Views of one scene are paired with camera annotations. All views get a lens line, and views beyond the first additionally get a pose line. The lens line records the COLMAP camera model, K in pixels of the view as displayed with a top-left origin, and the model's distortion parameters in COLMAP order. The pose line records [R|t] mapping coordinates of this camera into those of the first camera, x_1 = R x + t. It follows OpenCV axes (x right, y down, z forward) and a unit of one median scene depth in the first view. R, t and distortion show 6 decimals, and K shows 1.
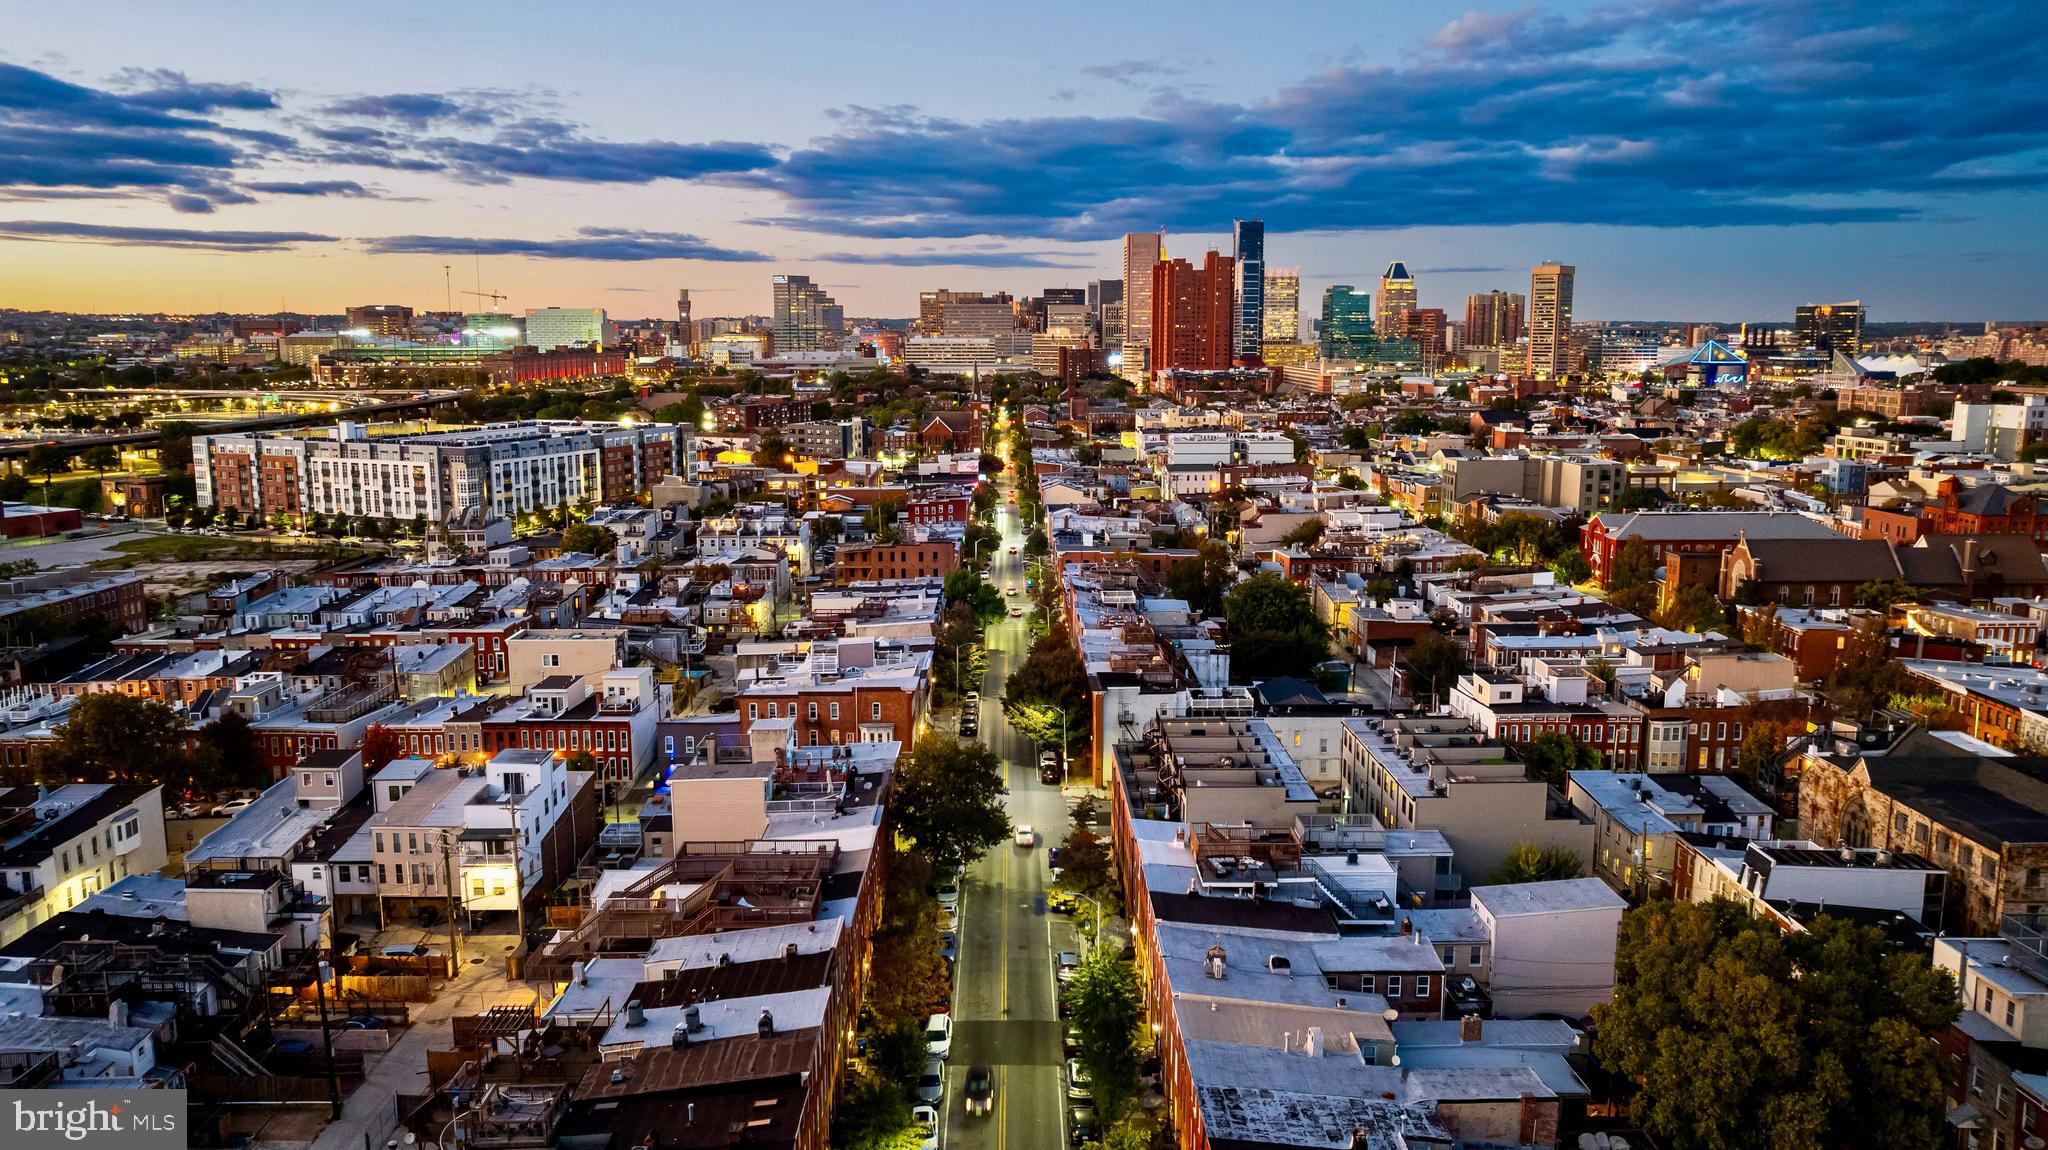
lens RADIAL K [[1442.7, 0, 1022.5], [0, 1442.7, 571.3], [0, 0, 1]] dist [-0.036065, 0.045425]
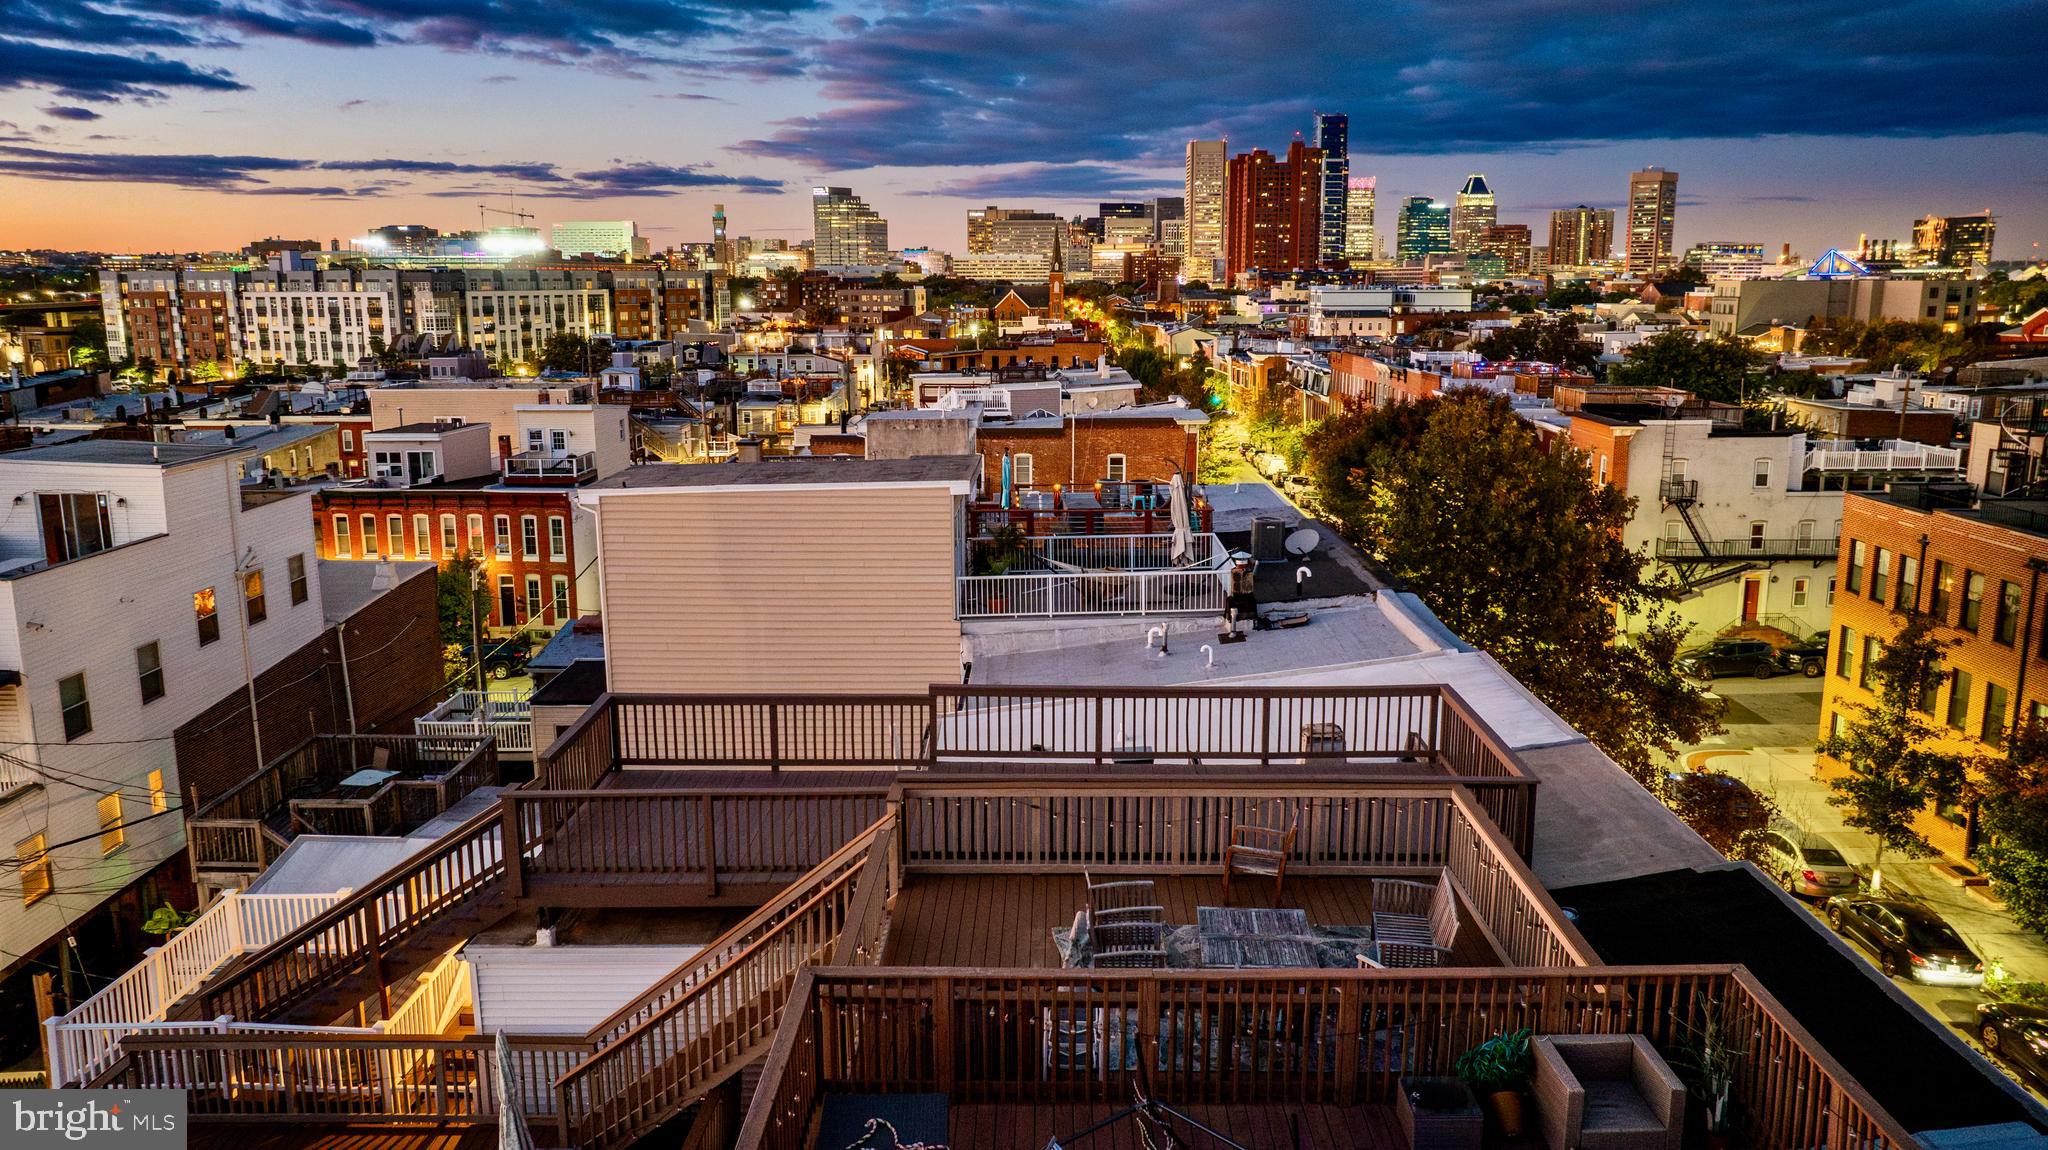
lens RADIAL K [[1442.7, 0, 1032.1], [0, 1442.7, 558.5], [0, 0, 1]] dist [-0.036065, 0.045425]
pose [[0.999825, 0.005319, -0.017938, -0.046365], [-0.004831, 0.999620, 0.027121, 0.043279], [0.018076, -0.027029, 0.999471, 0.213695]]
